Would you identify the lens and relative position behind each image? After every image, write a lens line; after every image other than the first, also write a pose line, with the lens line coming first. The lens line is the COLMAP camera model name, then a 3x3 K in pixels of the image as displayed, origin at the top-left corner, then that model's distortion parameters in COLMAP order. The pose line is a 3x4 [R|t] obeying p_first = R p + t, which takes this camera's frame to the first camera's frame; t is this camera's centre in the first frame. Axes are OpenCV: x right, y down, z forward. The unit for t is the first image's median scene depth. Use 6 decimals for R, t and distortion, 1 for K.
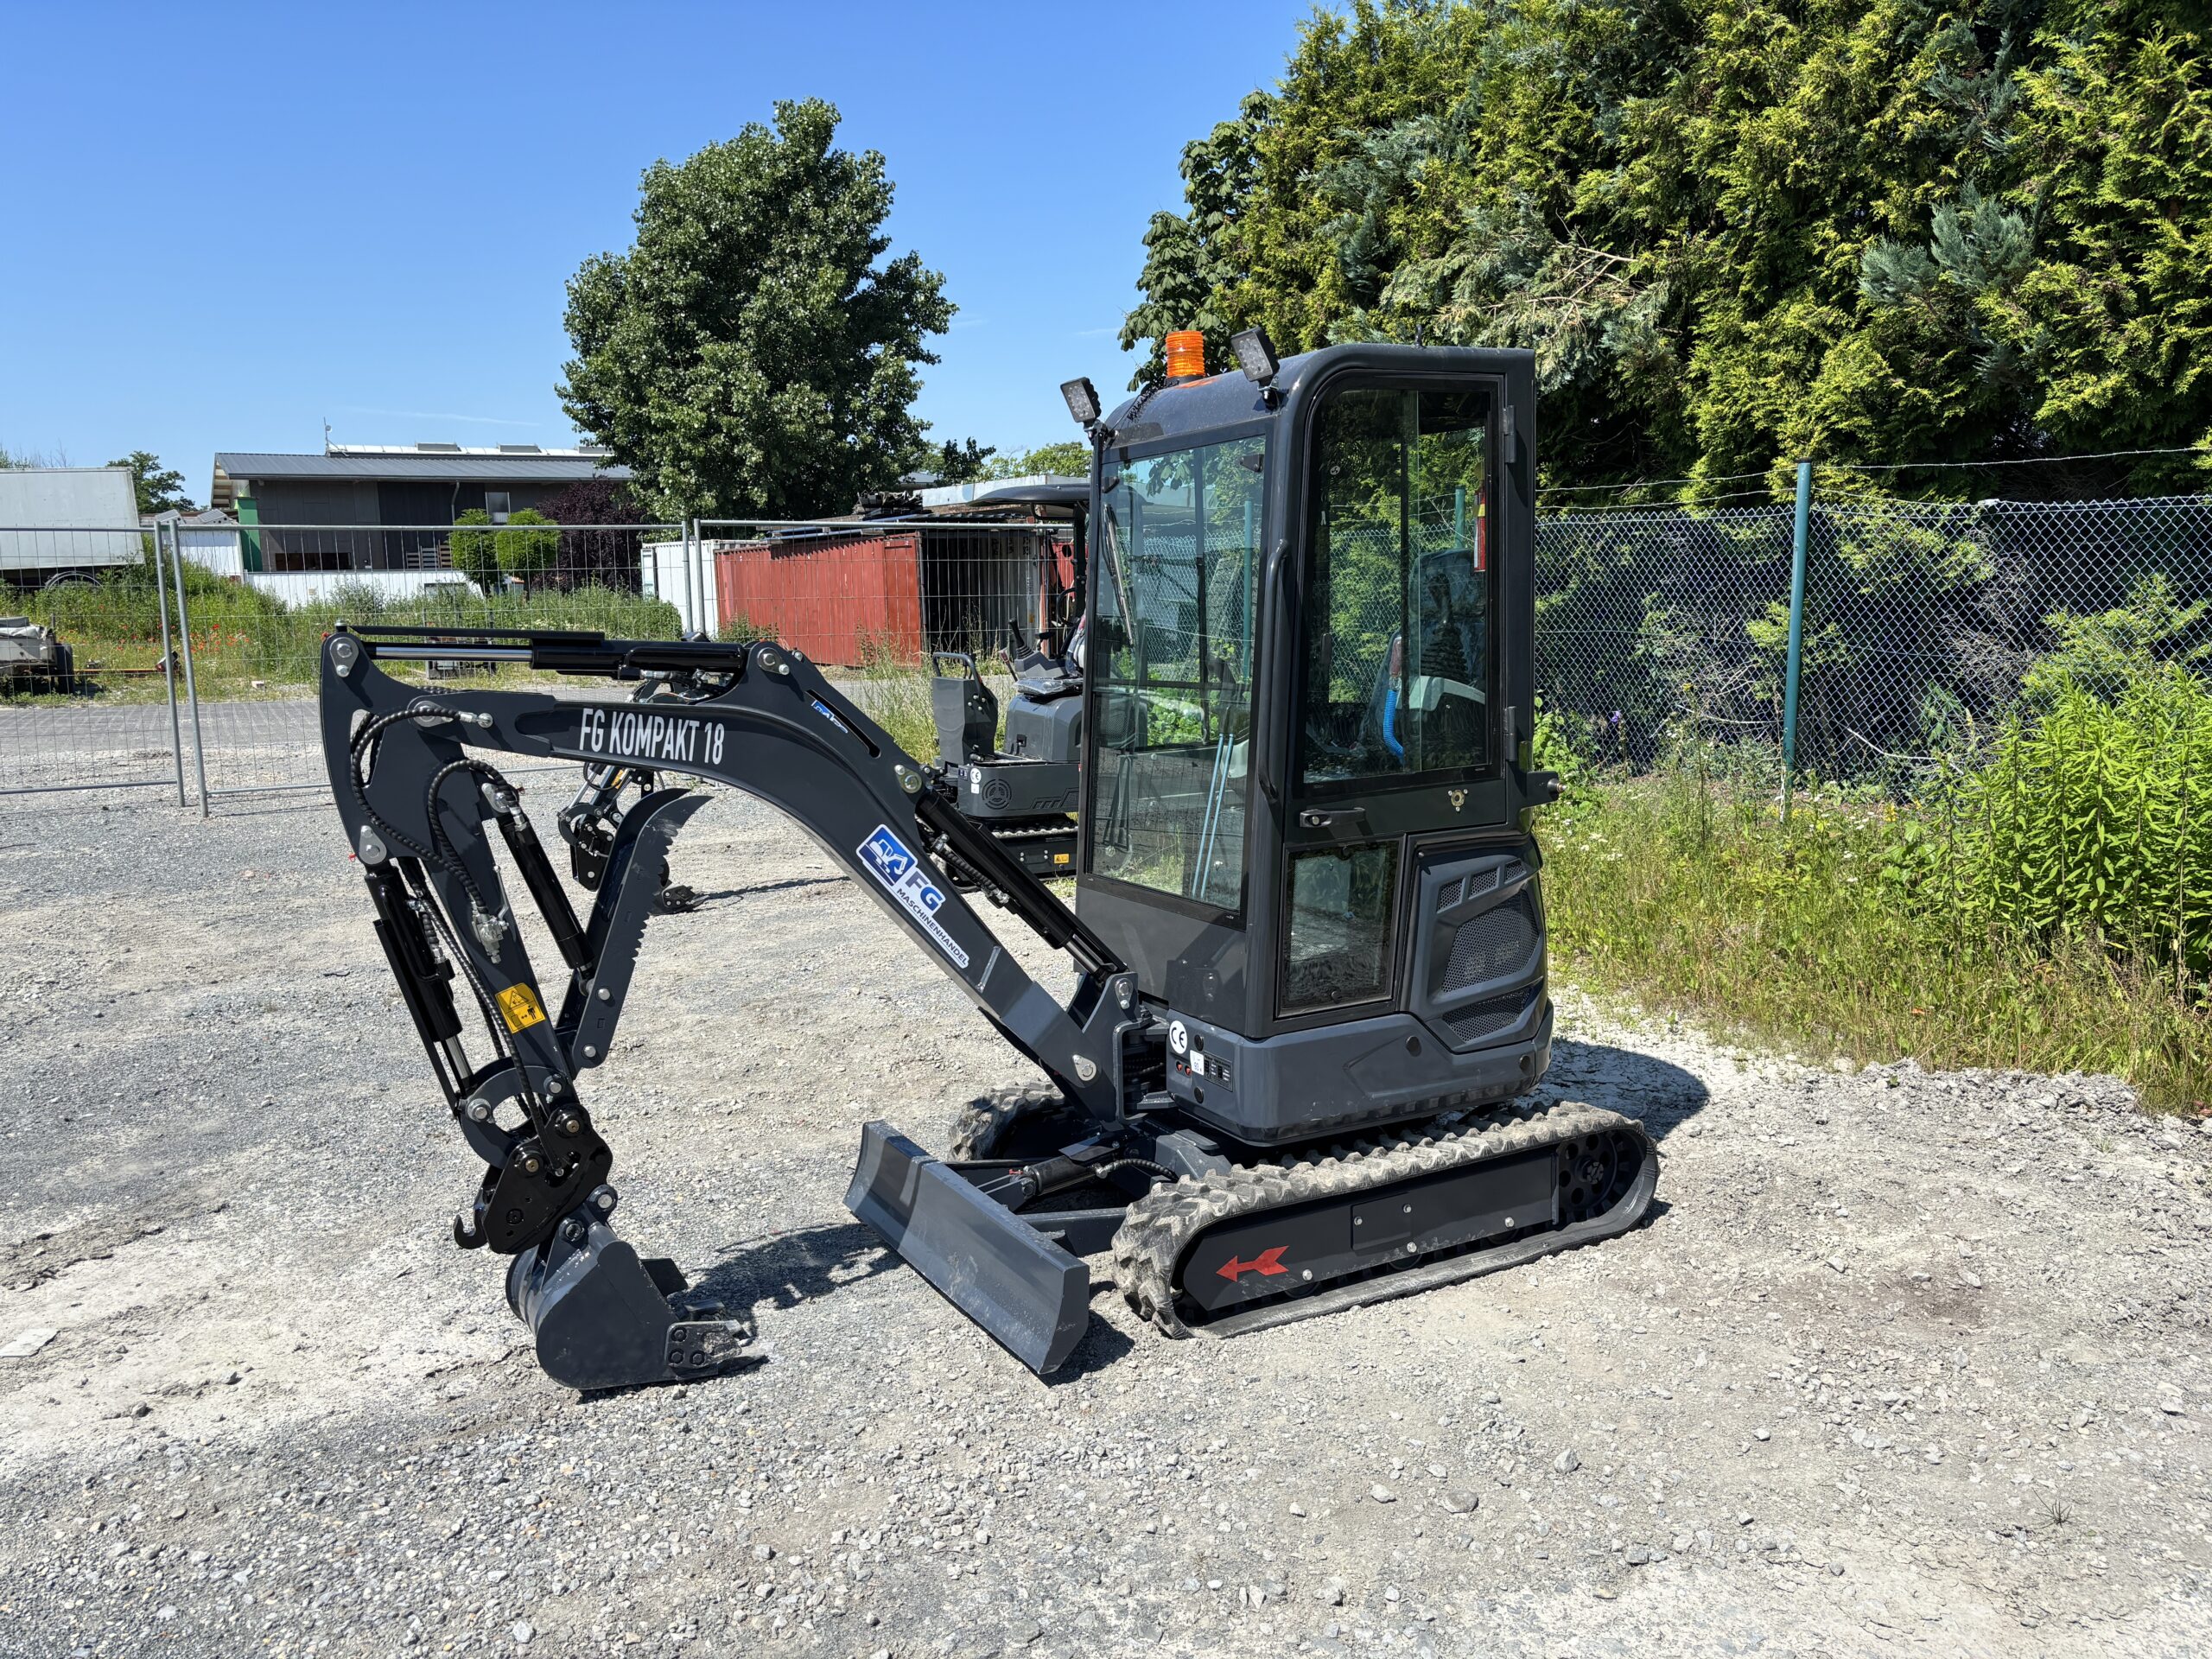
lens RADIAL K [[1672.8, 0, 1108.3], [0, 1672.8, 844.8], [0, 0, 1]] dist [0.037563, -0.042379]
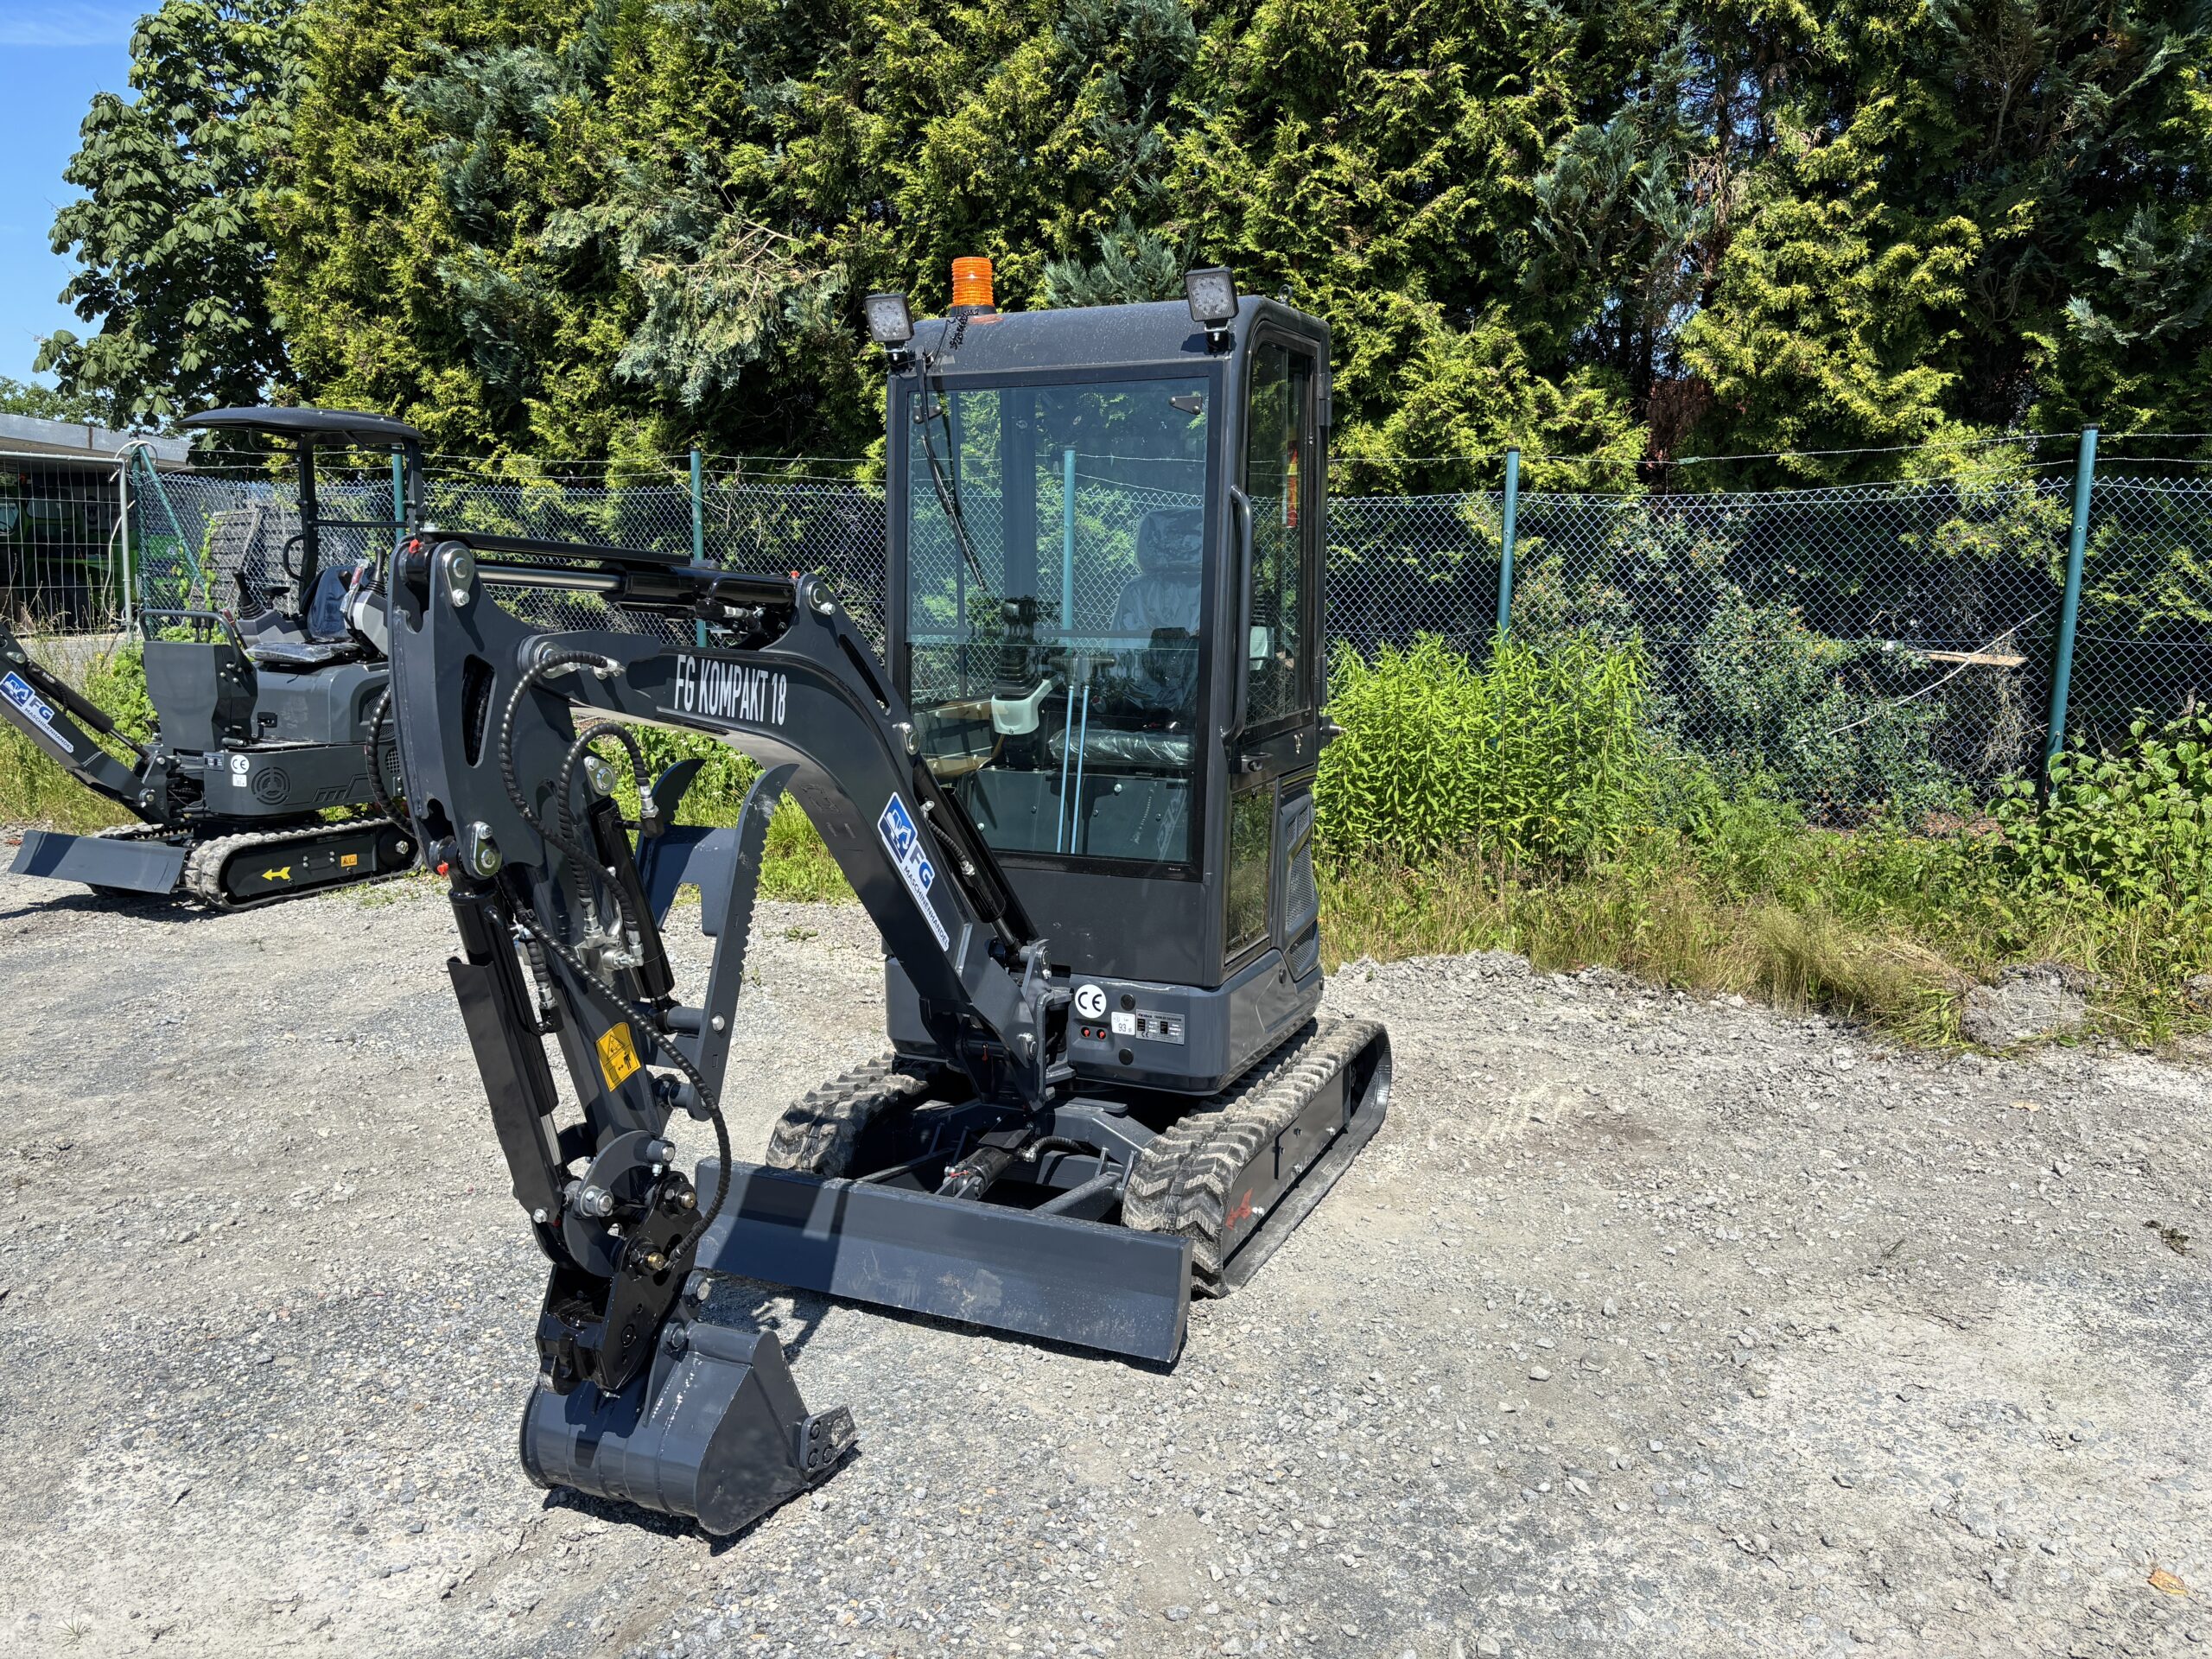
lens RADIAL K [[1667.7, 0, 1097.6], [0, 1667.7, 836.7], [0, 0, 1]] dist [0.031625, -0.029784]
pose [[0.794847, -0.070861, 0.602658, -0.231671], [0.066294, 0.997354, 0.029834, -0.003156], [-0.603178, 0.016239, 0.797442, 0.103287]]
